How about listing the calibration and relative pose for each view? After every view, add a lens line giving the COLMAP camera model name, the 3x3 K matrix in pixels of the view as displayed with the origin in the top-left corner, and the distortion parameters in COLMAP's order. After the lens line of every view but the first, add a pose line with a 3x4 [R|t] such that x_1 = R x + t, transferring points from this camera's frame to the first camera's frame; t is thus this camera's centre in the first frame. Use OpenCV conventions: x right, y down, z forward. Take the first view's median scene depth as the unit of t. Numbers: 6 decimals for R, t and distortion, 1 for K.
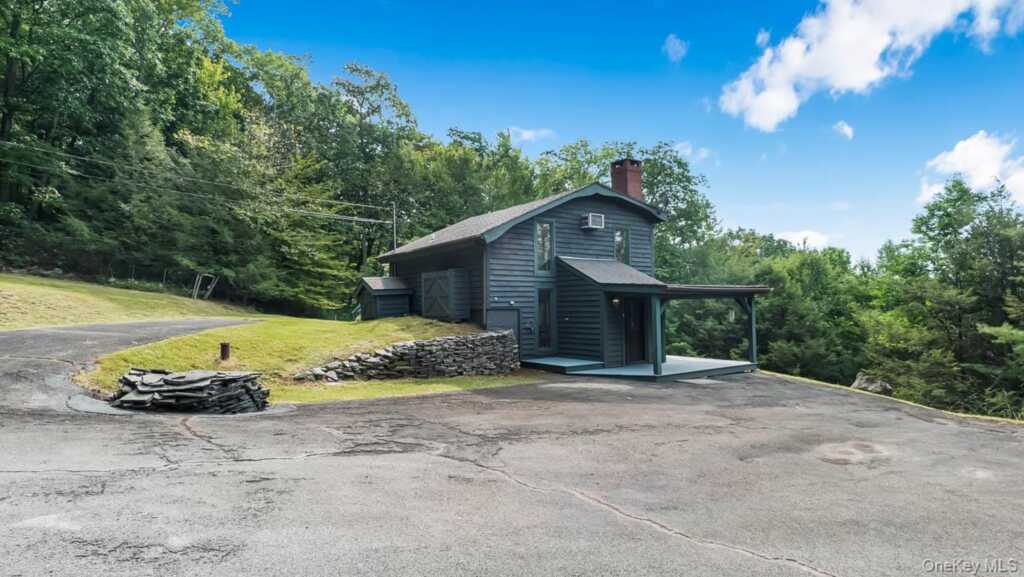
lens RADIAL K [[552.5, 0, 507.3], [0, 552.5, 296.1], [0, 0, 1]] dist [0.002249, 0.001026]
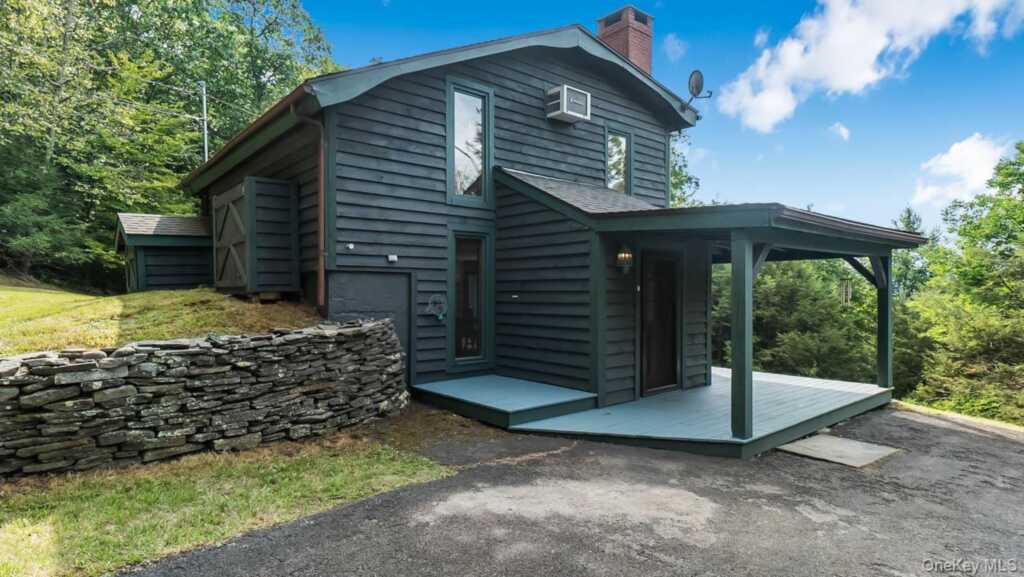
lens RADIAL K [[552.5, 0, 507.3], [0, 552.5, 296.1], [0, 0, 1]] dist [0.002249, 0.001026]
pose [[0.996199, 0.009380, 0.086604, 0.061888], [-0.011818, 0.999547, 0.027678, 0.029199], [-0.086305, -0.028596, 0.995858, 0.543574]]
